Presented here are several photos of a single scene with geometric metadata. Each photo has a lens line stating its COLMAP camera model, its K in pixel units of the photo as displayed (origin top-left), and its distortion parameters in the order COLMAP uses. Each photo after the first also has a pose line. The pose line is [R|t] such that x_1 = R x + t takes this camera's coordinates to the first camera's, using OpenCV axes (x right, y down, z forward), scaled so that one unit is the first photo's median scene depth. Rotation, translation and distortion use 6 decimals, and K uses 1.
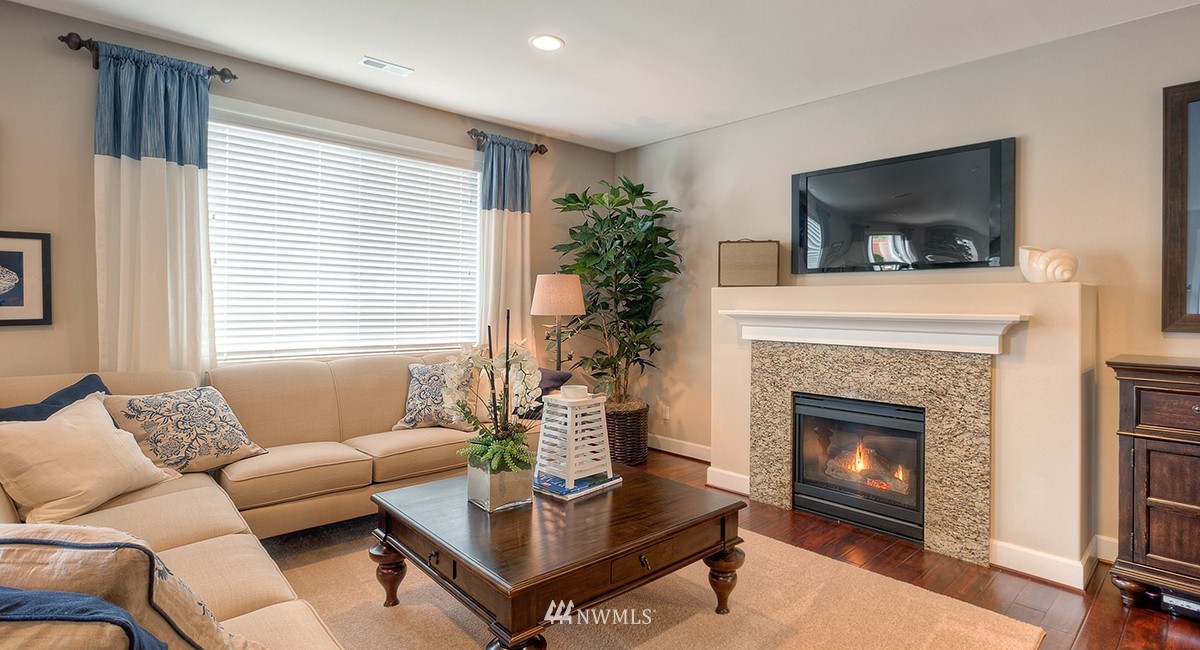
lens RADIAL K [[579.8, 0, 621.1], [0, 579.8, 293.1], [0, 0, 1]] dist [-0.000154, 0.002091]
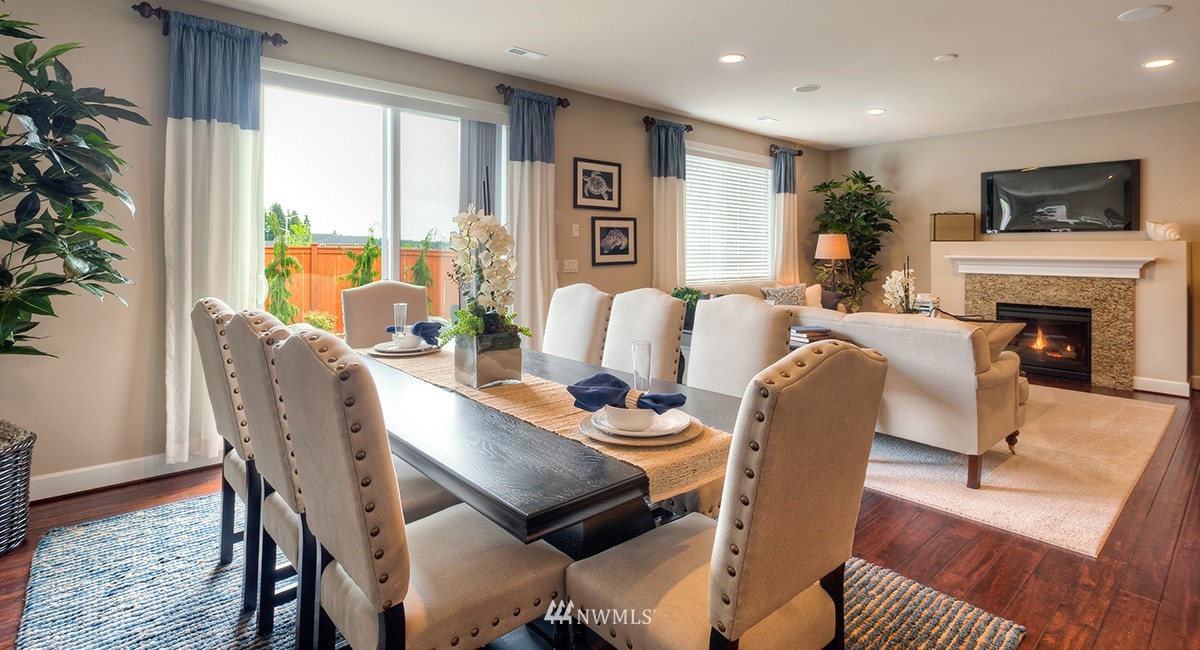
lens RADIAL K [[579.8, 0, 585.8], [0, 579.8, 241.8], [0, 0, 1]] dist [-0.000154, 0.002091]
pose [[0.999016, -0.003858, -0.044193, -0.871805], [0.004099, 0.999977, 0.005382, -0.026183], [0.044171, -0.005557, 0.999009, -0.795129]]
